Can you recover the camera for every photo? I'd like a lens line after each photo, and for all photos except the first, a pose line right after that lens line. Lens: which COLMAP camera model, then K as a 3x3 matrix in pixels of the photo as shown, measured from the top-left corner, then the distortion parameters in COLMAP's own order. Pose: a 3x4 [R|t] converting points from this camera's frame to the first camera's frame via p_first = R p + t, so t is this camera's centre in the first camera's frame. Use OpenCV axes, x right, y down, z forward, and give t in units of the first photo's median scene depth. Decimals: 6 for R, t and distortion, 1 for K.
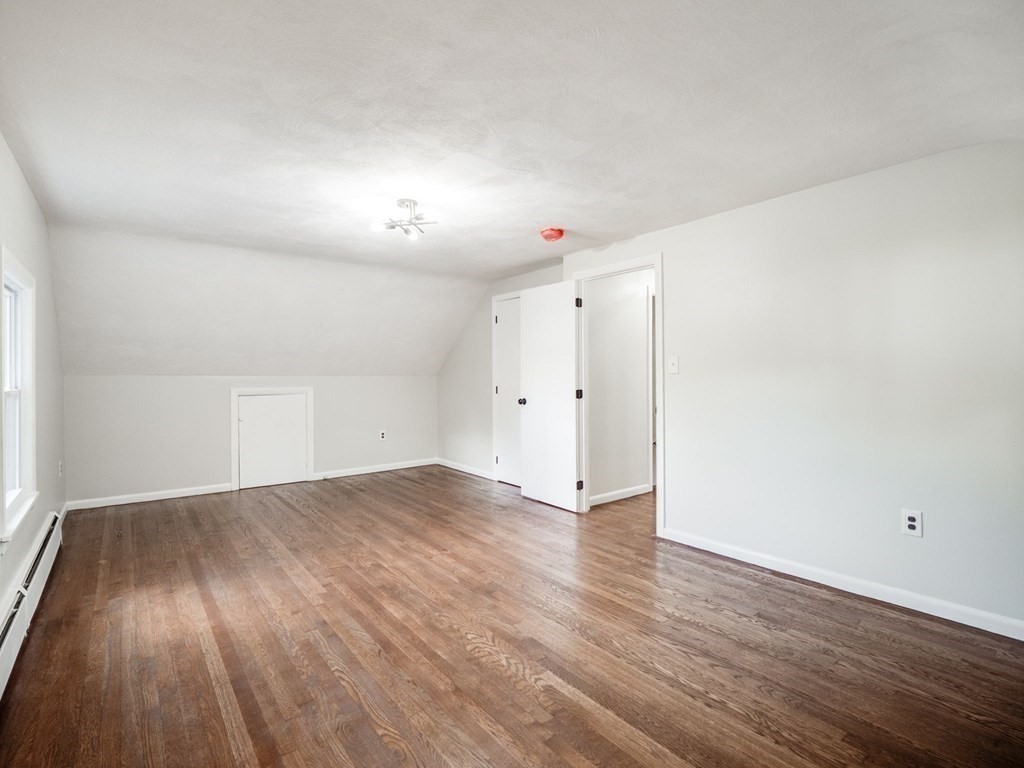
lens RADIAL K [[500.9, 0, 507.6], [0, 500.9, 370.4], [0, 0, 1]] dist [-0.003309, -0.004244]
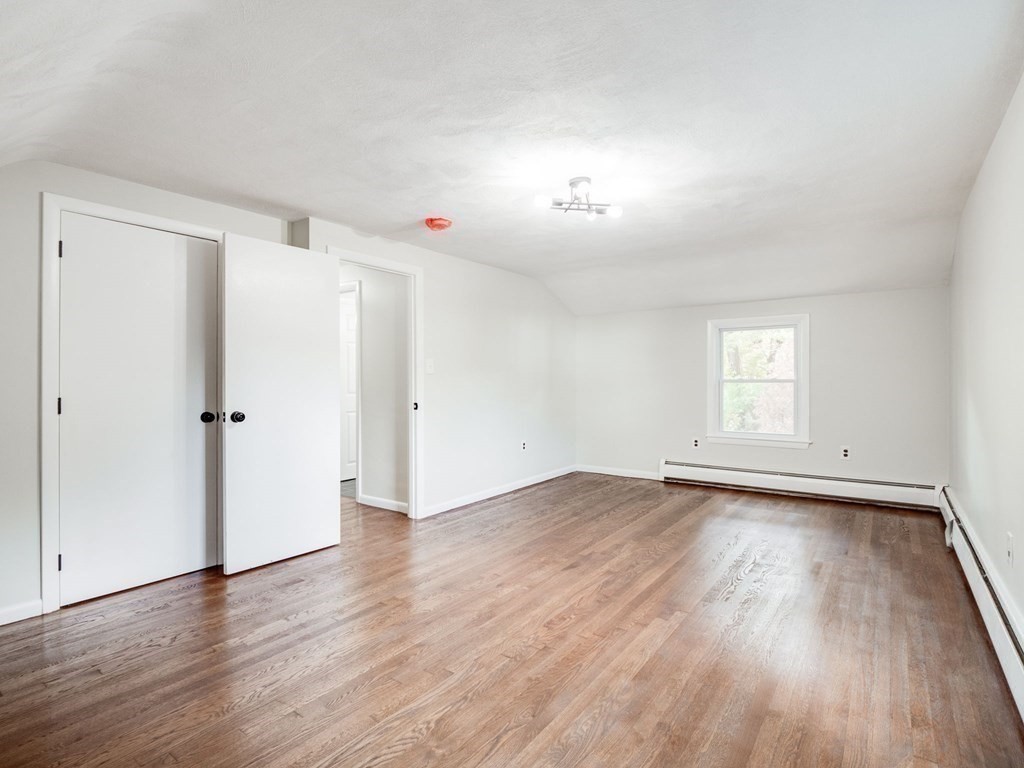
lens RADIAL K [[523.1, 0, 514.2], [0, 523.1, 357.0], [0, 0, 1]] dist [-0.003569, -0.002050]
pose [[-0.277591, 0.047890, 0.959505, -1.088113], [0.007325, 0.998833, -0.047734, 0.037337], [-0.960671, -0.006223, -0.277618, 1.380150]]
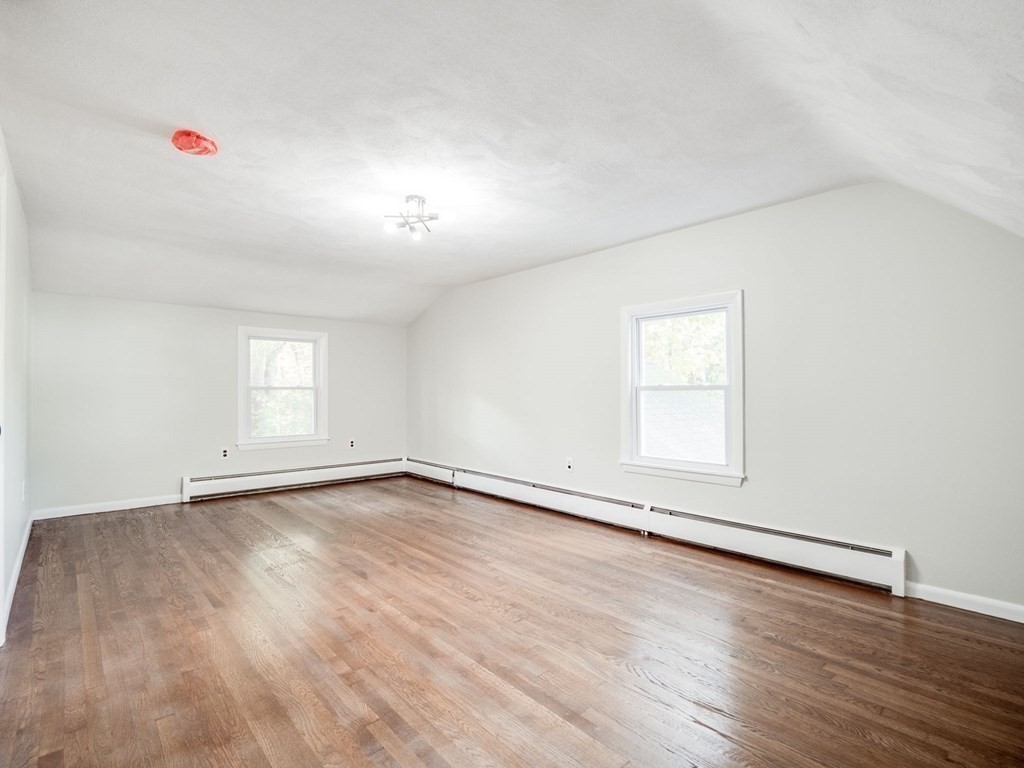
lens RADIAL K [[499.7, 0, 504.0], [0, 499.7, 384.0], [0, 0, 1]] dist [0.001514, -0.025035]
pose [[-0.997640, 0.001395, -0.068651, -0.299720], [0.001768, 0.999984, -0.005368, 0.035276], [0.068642, -0.005477, -0.997626, 1.993403]]
